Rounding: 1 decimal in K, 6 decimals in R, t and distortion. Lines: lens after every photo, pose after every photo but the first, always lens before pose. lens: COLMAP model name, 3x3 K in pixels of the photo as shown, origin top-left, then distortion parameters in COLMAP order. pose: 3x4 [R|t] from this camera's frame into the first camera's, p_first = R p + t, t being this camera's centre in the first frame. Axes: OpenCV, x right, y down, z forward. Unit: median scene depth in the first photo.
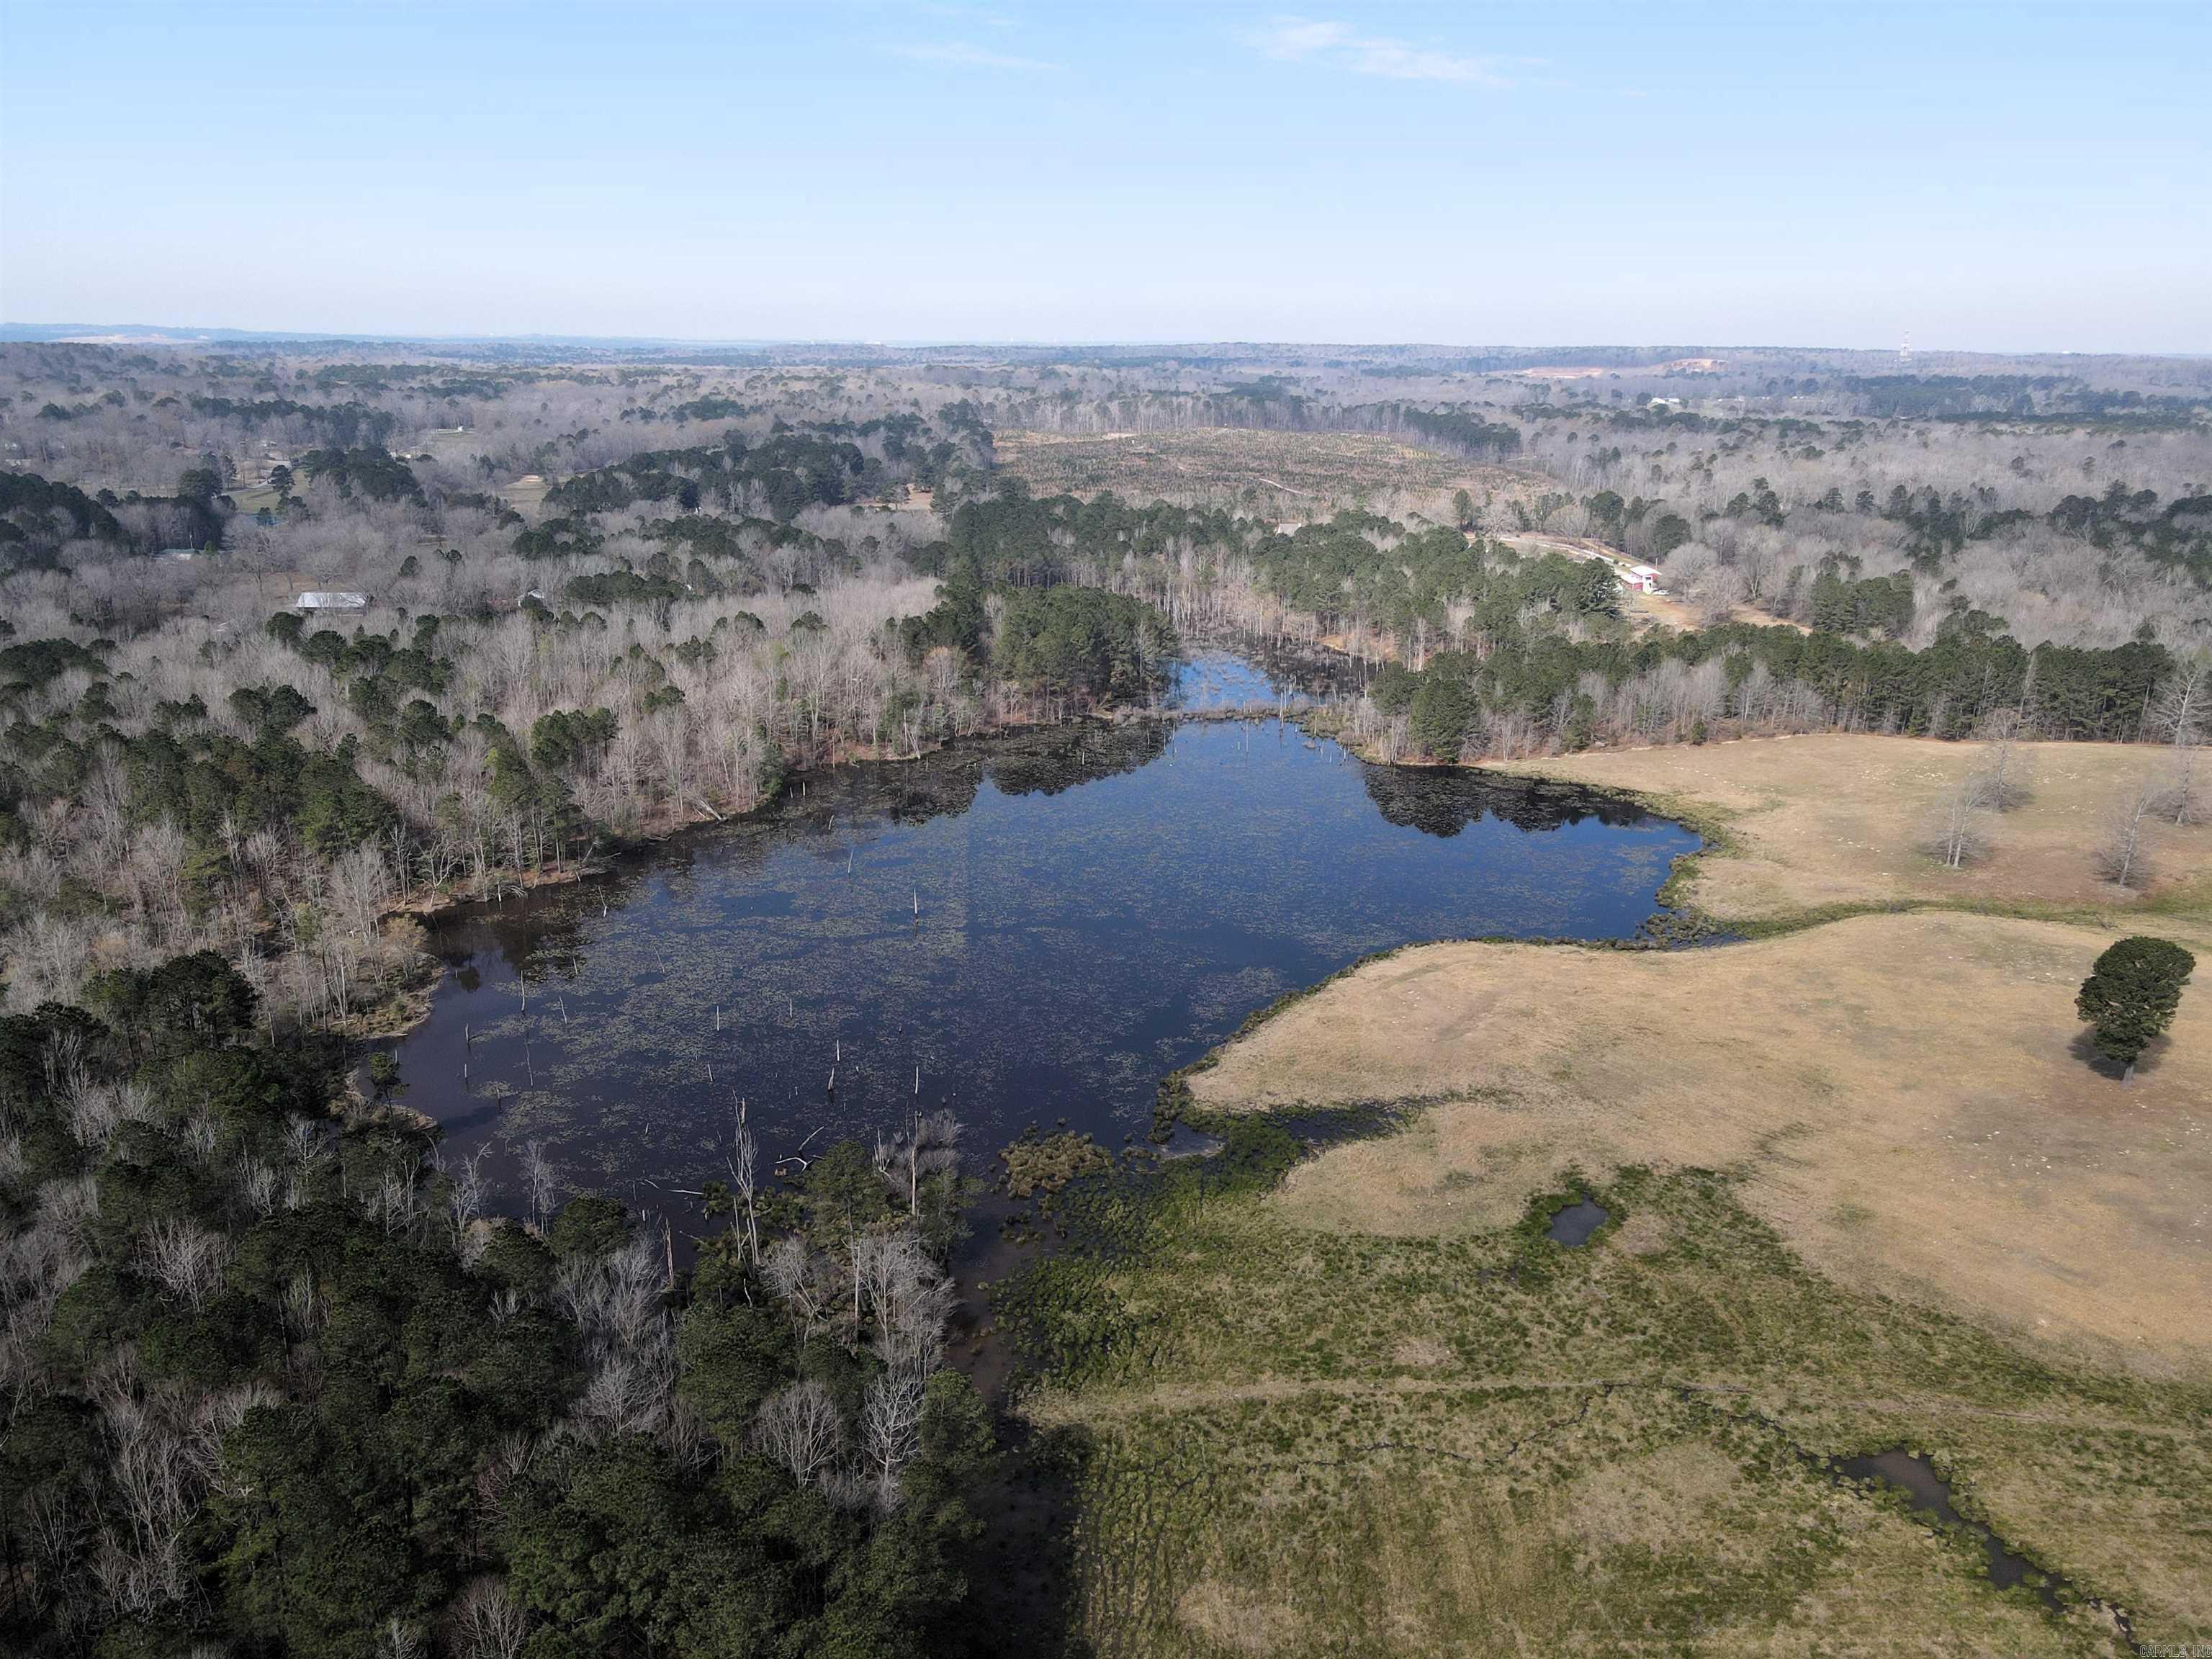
lens RADIAL K [[1630.0, 0, 1110.8], [0, 1630.0, 837.2], [0, 0, 1]] dist [0.003961, 0.022331]
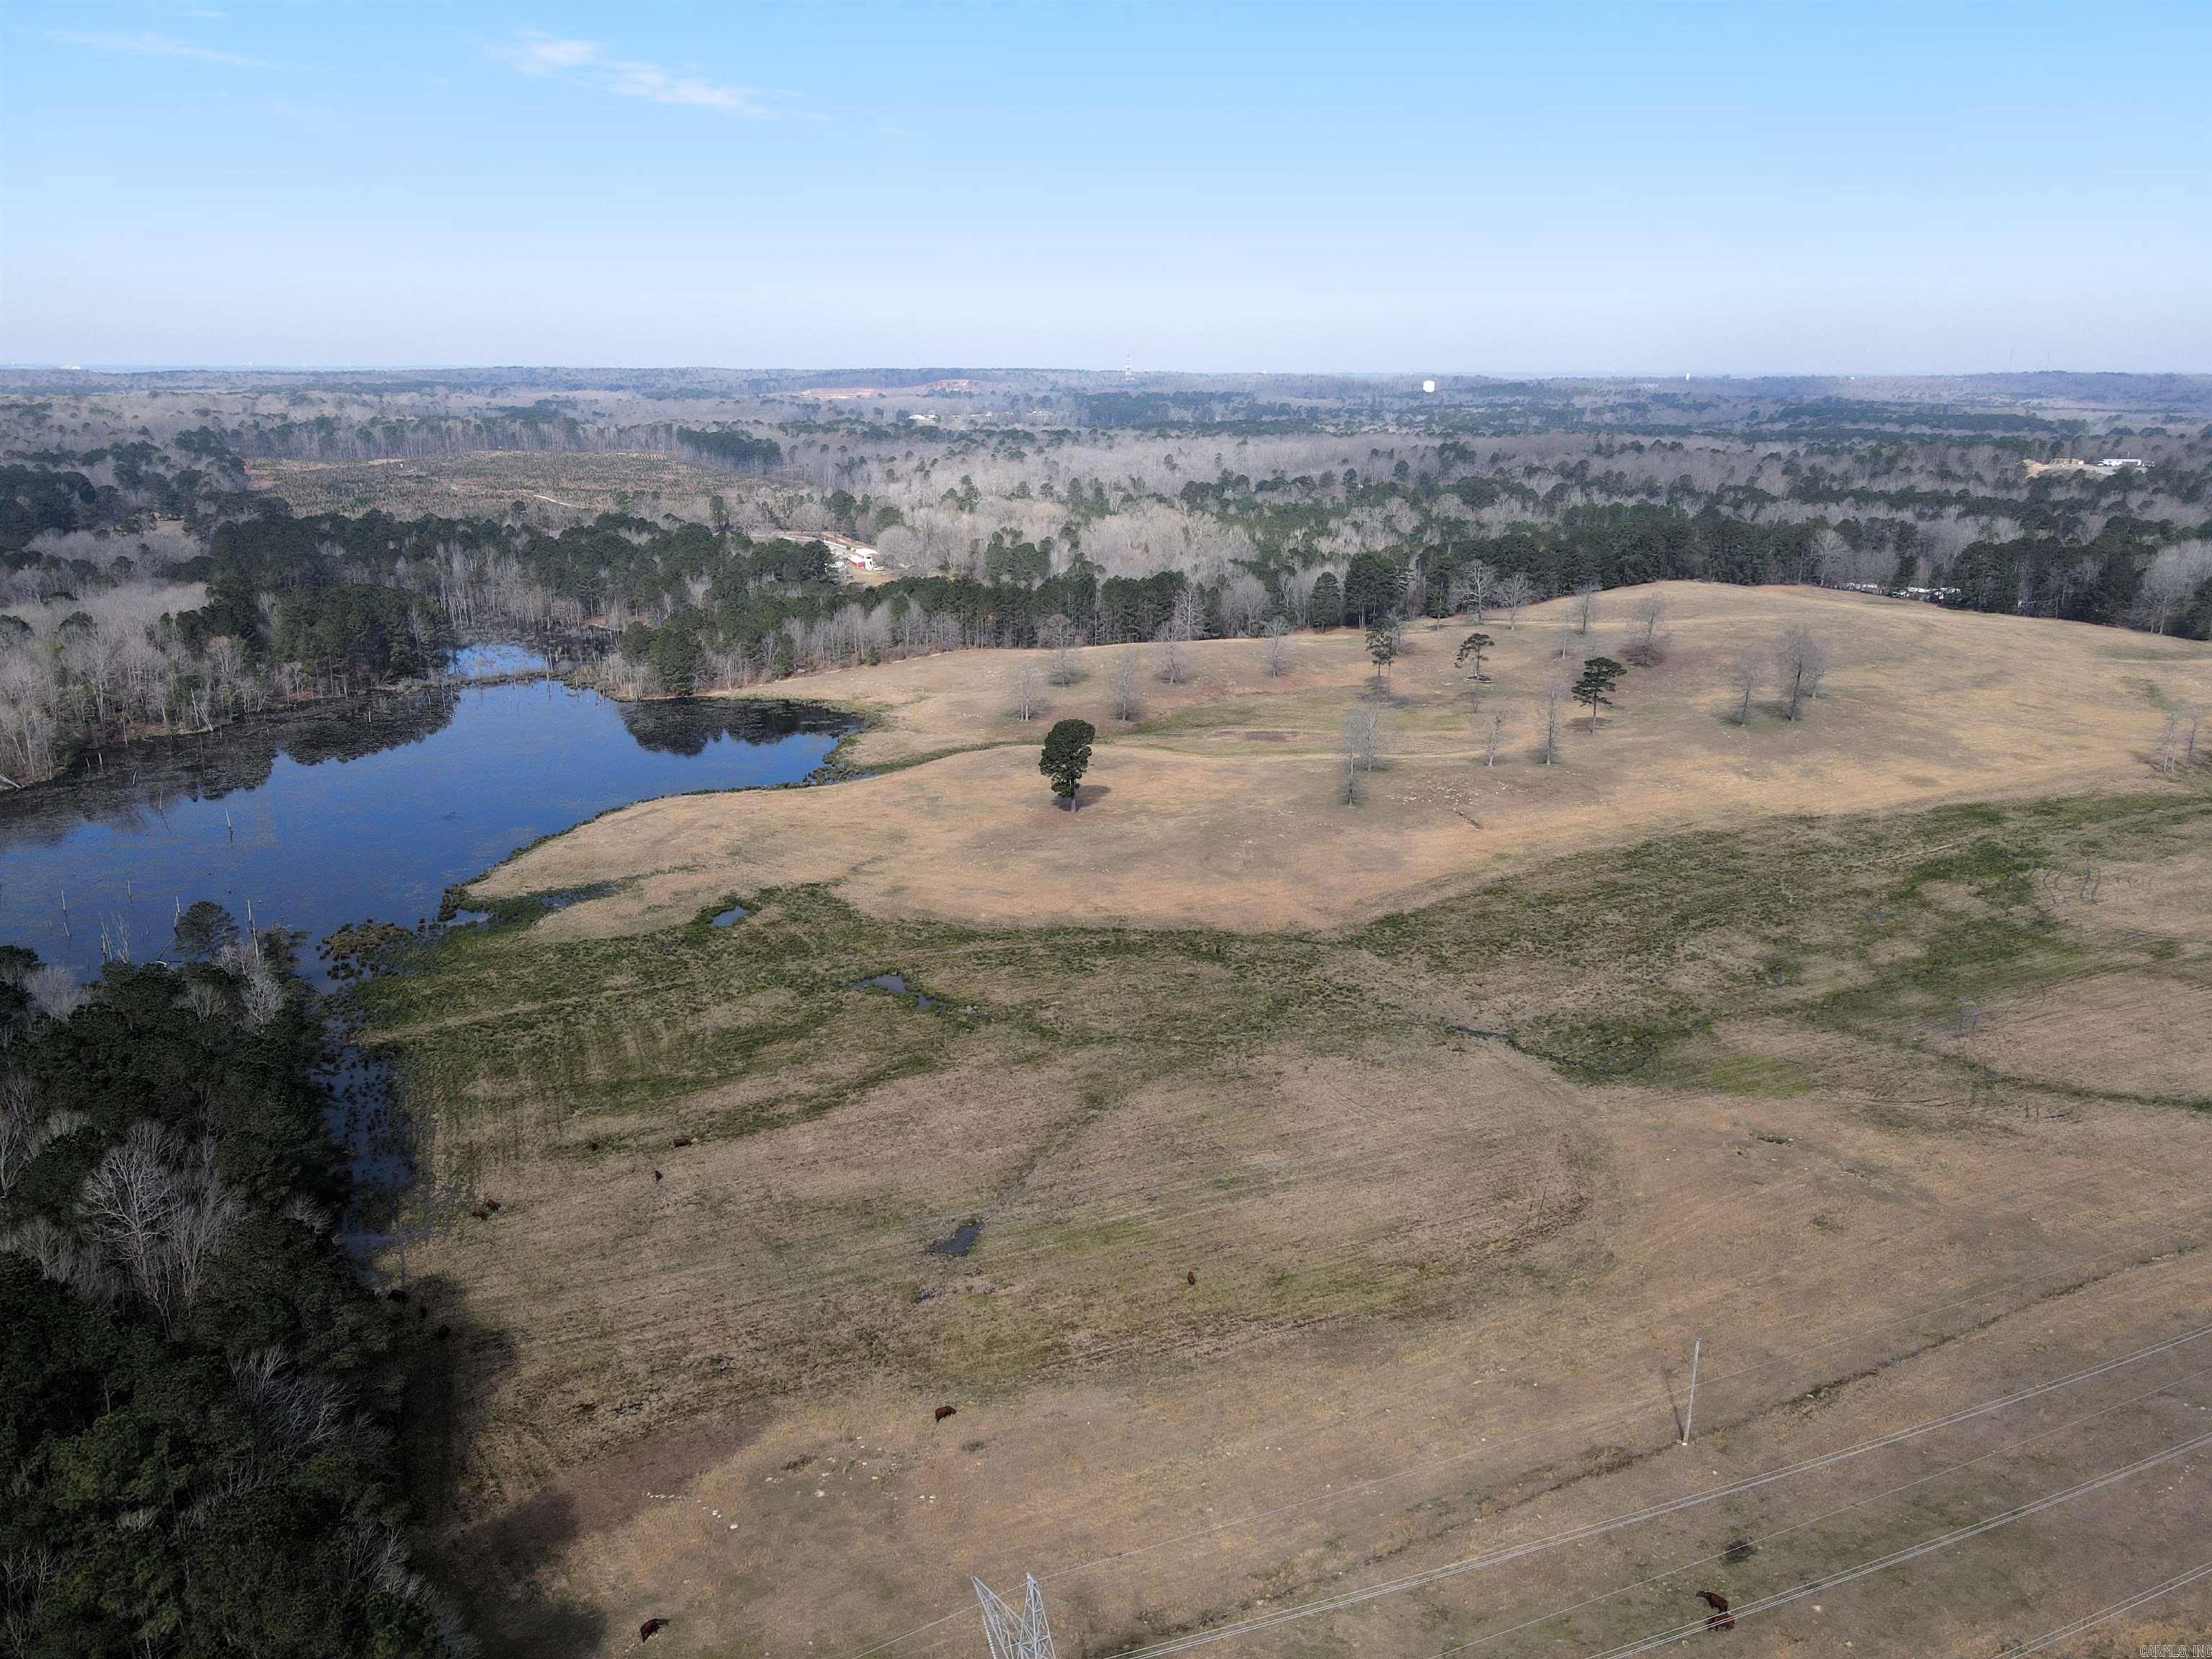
lens RADIAL K [[1636.0, 0, 1128.6], [0, 1636.0, 830.5], [0, 0, 1]] dist [-0.014015, 0.054568]
pose [[0.914011, -0.118106, 0.388118, 0.010558], [0.124730, 0.992157, 0.008182, 0.059991], [-0.386040, 0.040931, 0.921573, -0.198193]]
